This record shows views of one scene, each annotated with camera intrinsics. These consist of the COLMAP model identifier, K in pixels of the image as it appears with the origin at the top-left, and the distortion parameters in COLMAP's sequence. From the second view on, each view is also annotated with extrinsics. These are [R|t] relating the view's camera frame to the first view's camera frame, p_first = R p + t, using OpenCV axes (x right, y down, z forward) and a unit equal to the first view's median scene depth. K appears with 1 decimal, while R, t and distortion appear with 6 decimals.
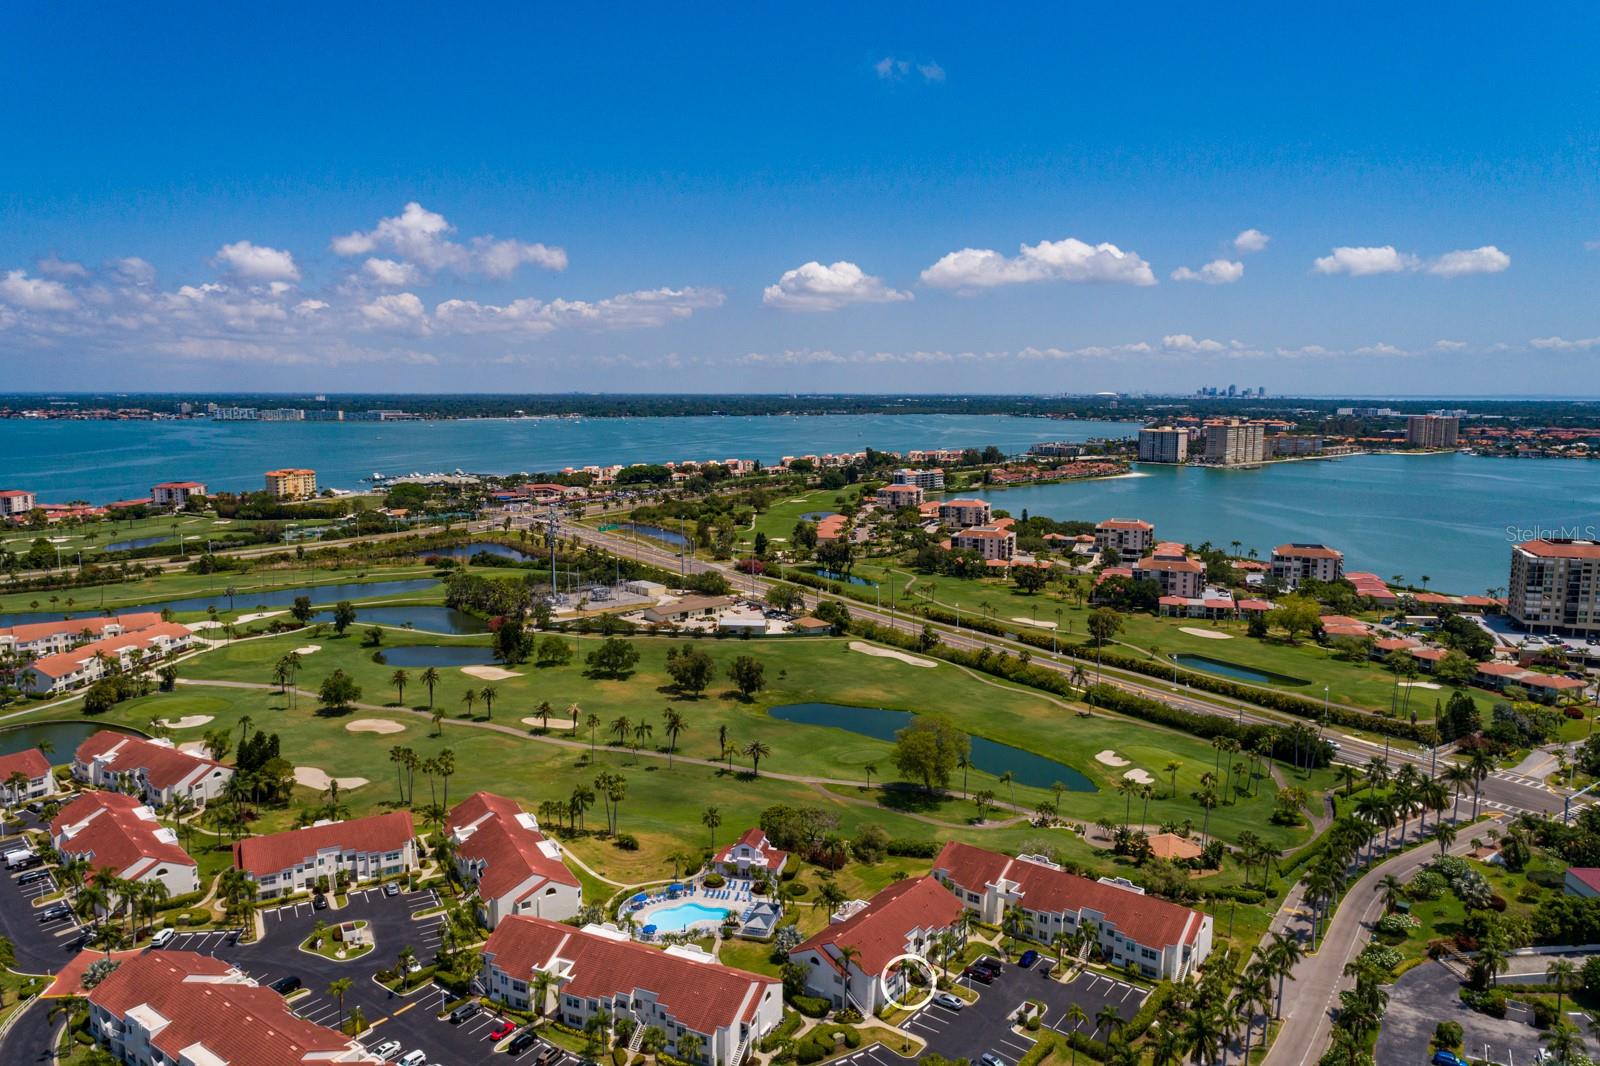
lens RADIAL K [[1094.0, 0, 800.1], [0, 1094.0, 532.2], [0, 0, 1]] dist [-0.007173, 0.020452]
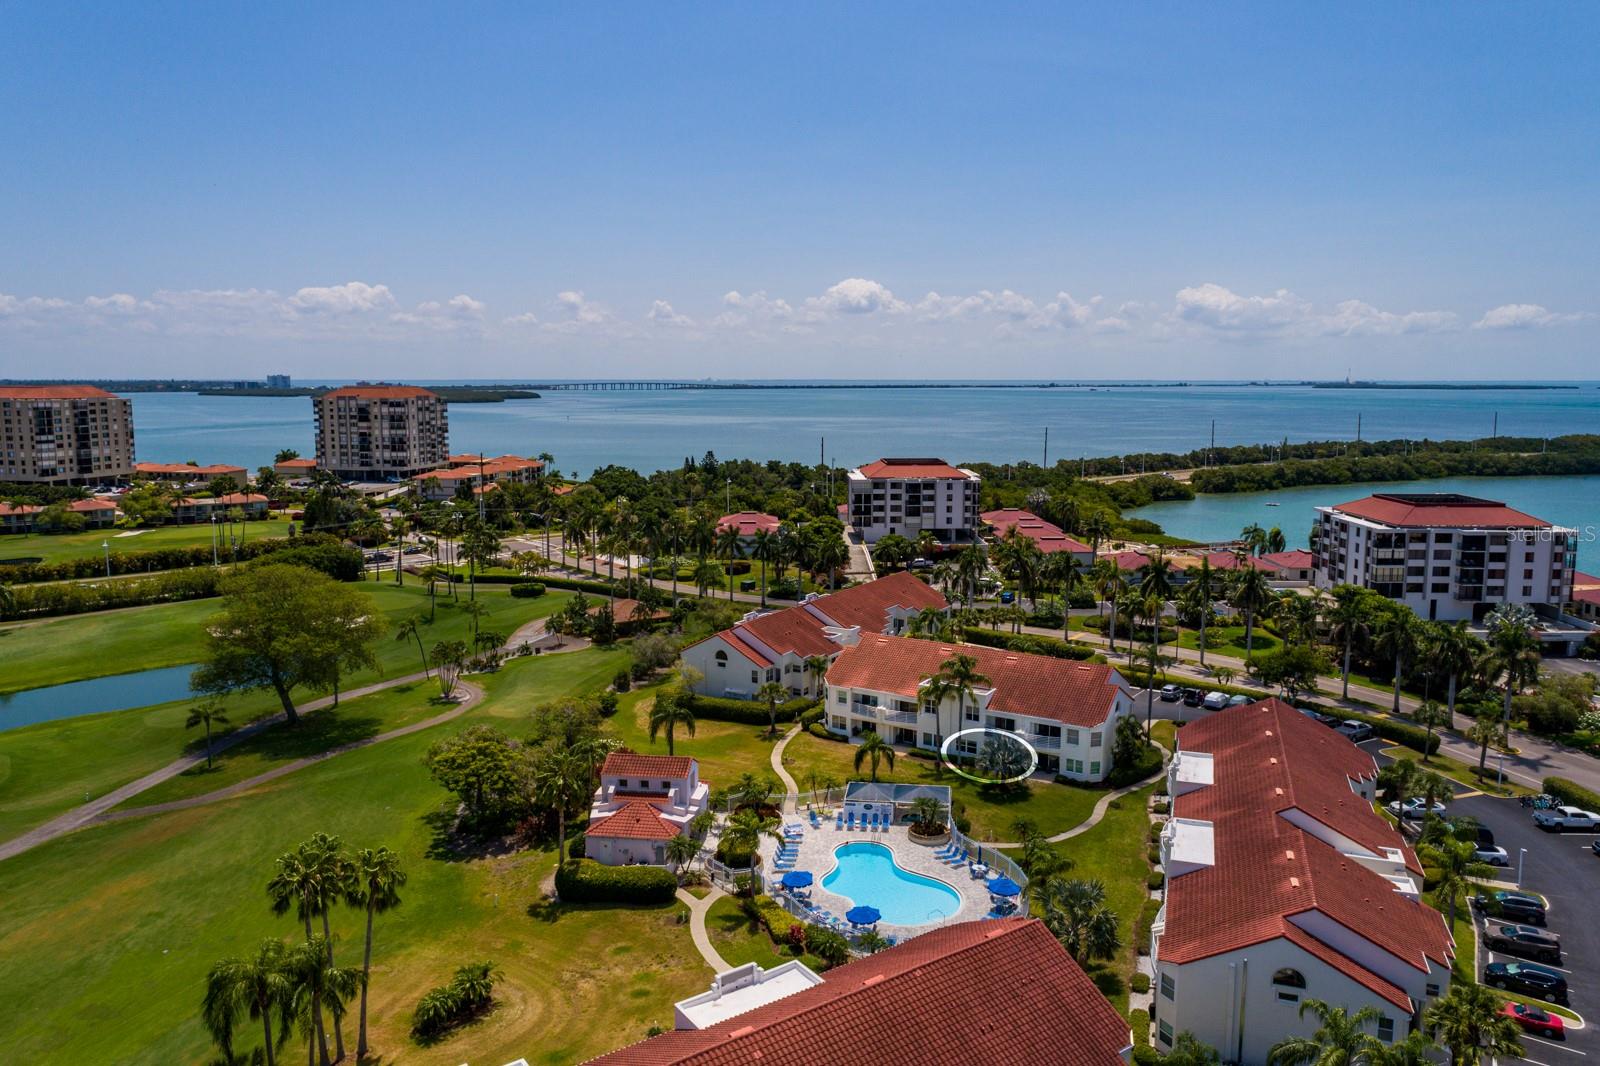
lens RADIAL K [[1114.8, 0, 820.1], [0, 1114.8, 514.1], [0, 0, 1]] dist [-0.000020, 0.010763]
pose [[-0.110518, -0.122987, 0.986235, -0.113872], [0.127414, 0.982373, 0.136784, 0.030463], [-0.985673, 0.140777, -0.092900, 0.226528]]
